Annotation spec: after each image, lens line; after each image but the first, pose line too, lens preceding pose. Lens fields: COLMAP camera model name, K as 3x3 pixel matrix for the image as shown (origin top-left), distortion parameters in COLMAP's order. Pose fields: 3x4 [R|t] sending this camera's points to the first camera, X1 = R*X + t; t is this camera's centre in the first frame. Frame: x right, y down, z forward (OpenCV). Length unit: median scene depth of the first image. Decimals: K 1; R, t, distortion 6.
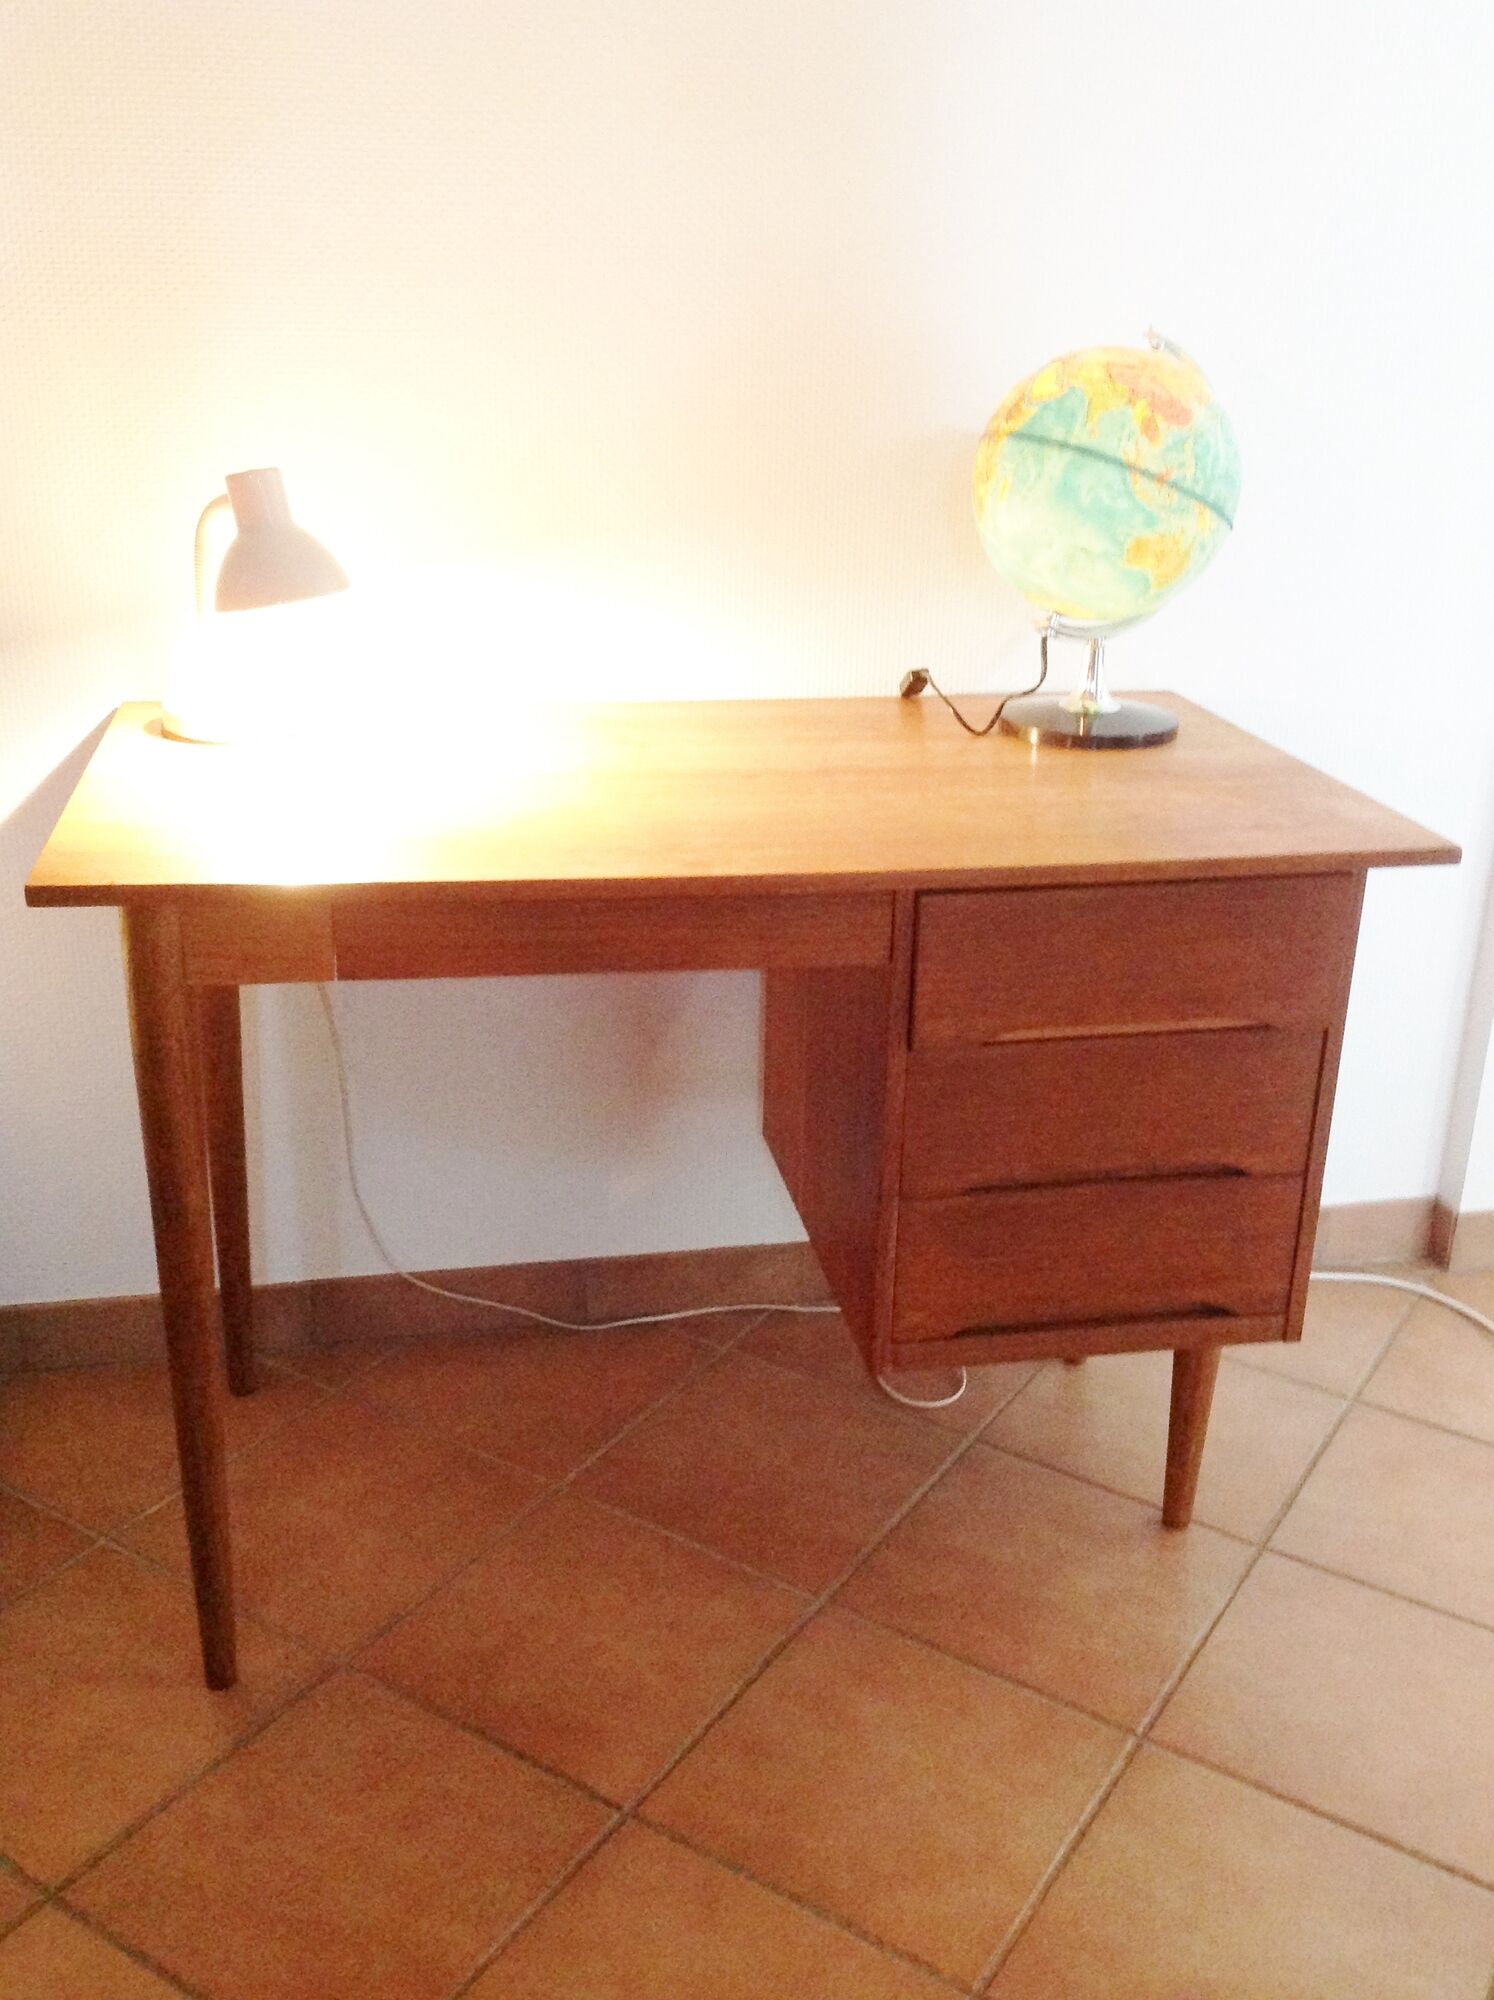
lens RADIAL K [[1883.9, 0, 741.8], [0, 1883.9, 1000.0], [0, 0, 1]] dist [0.125445, -0.282264]
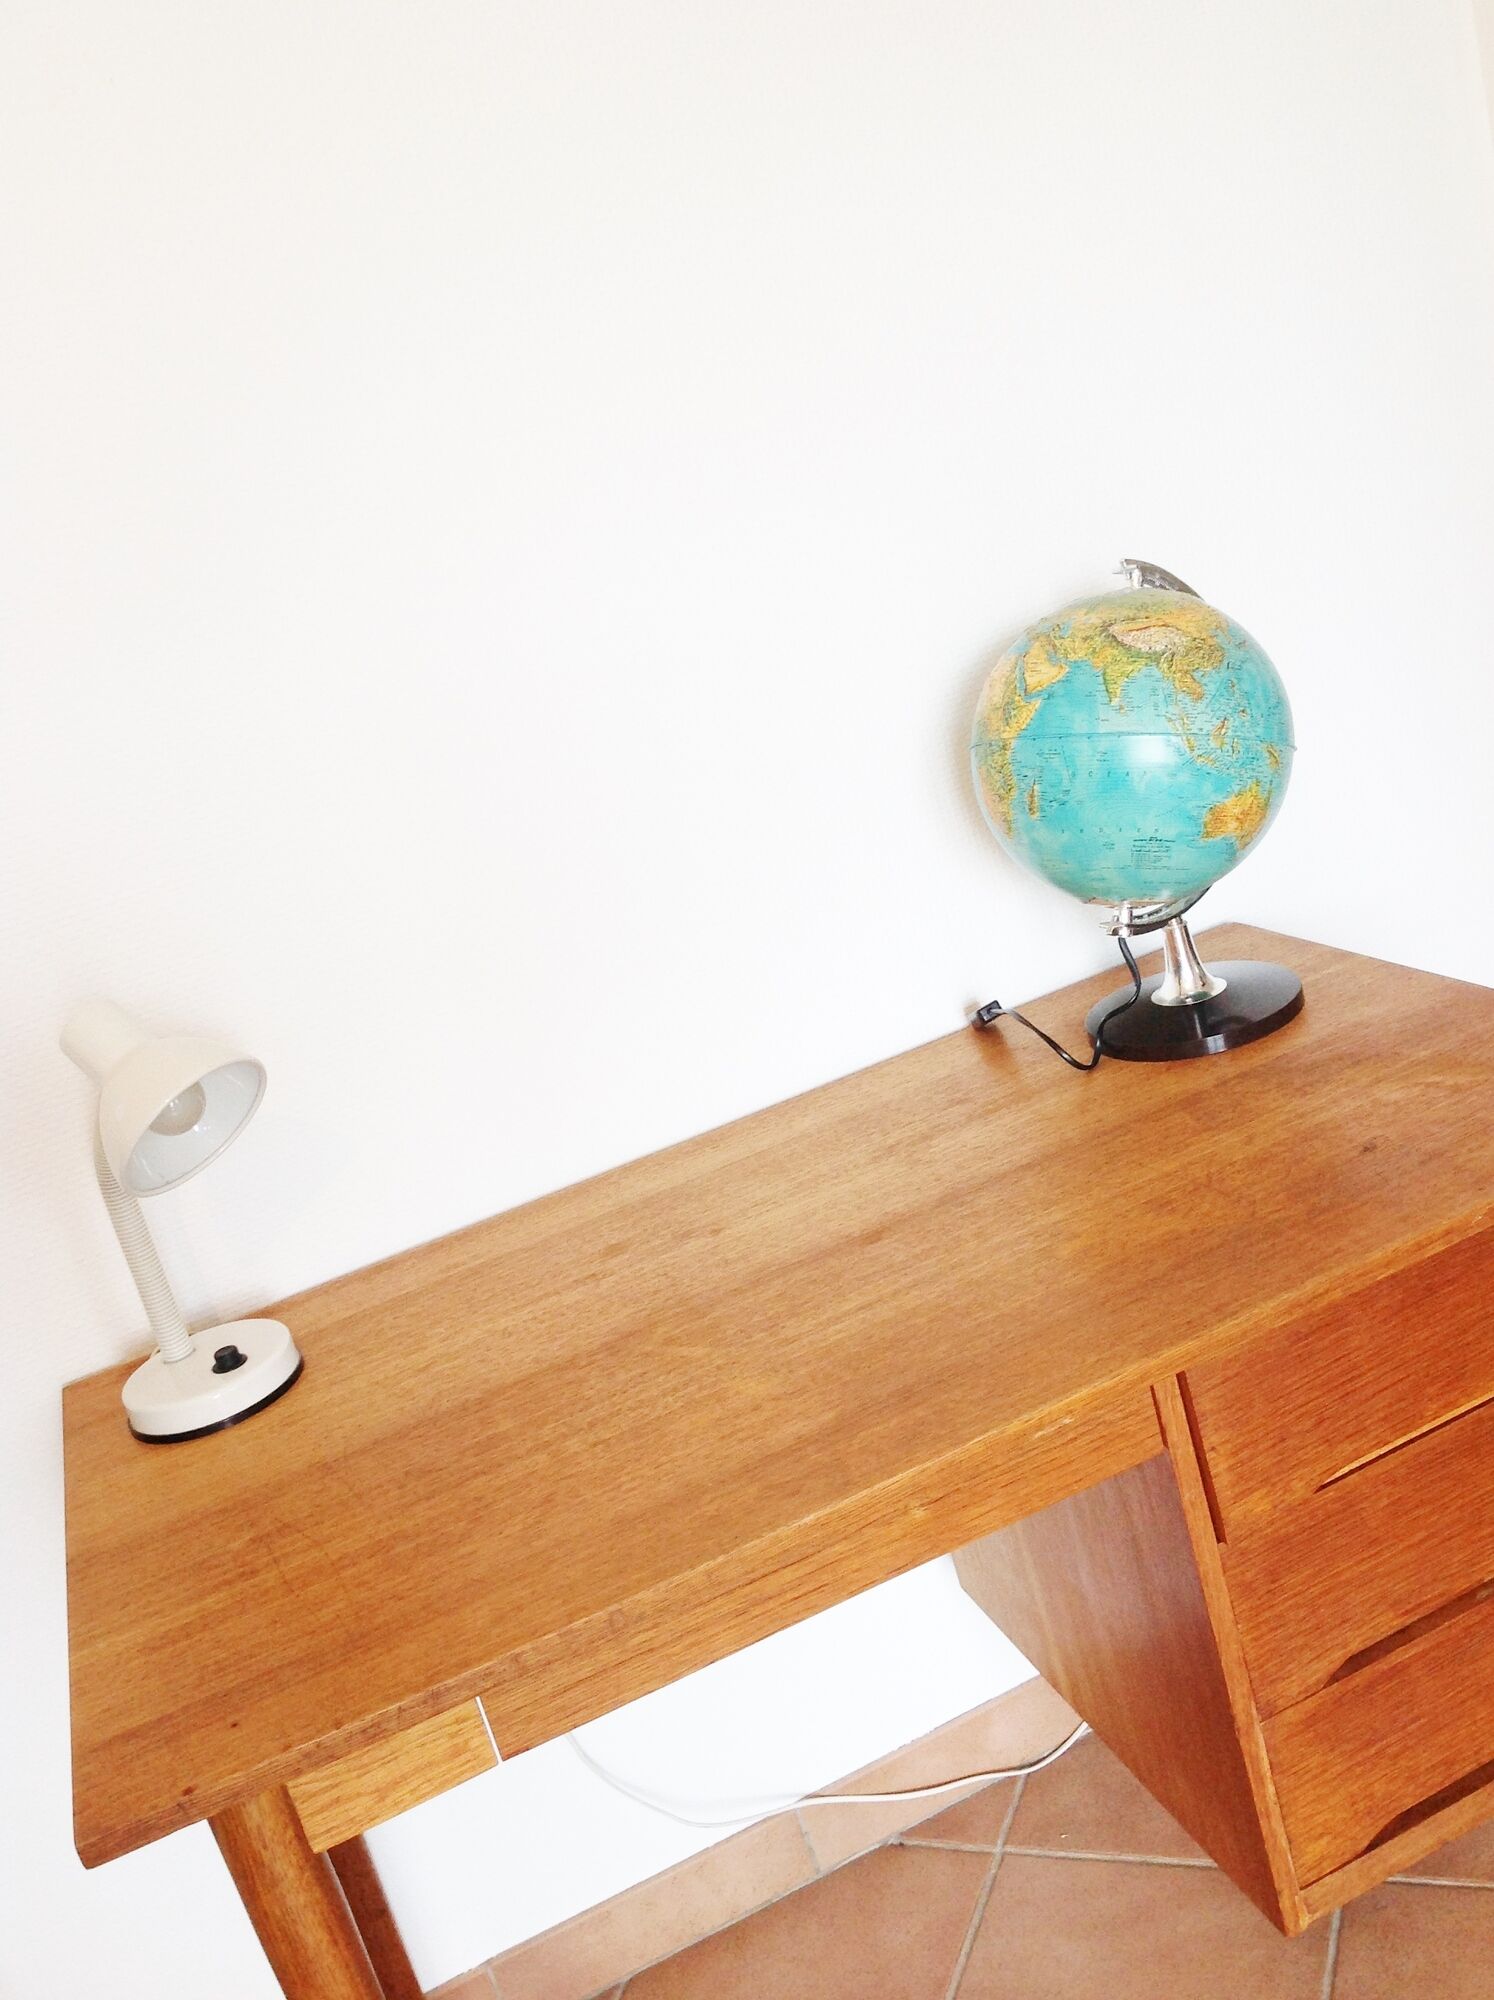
lens RADIAL K [[1883.9, 0, 741.8], [0, 1883.9, 1000.0], [0, 0, 1]] dist [0.125445, -0.282264]
pose [[0.942500, -0.325439, 0.076045, -0.073461], [0.330953, 0.940513, -0.076843, -0.168716], [-0.046514, 0.097592, 0.994139, 0.201582]]
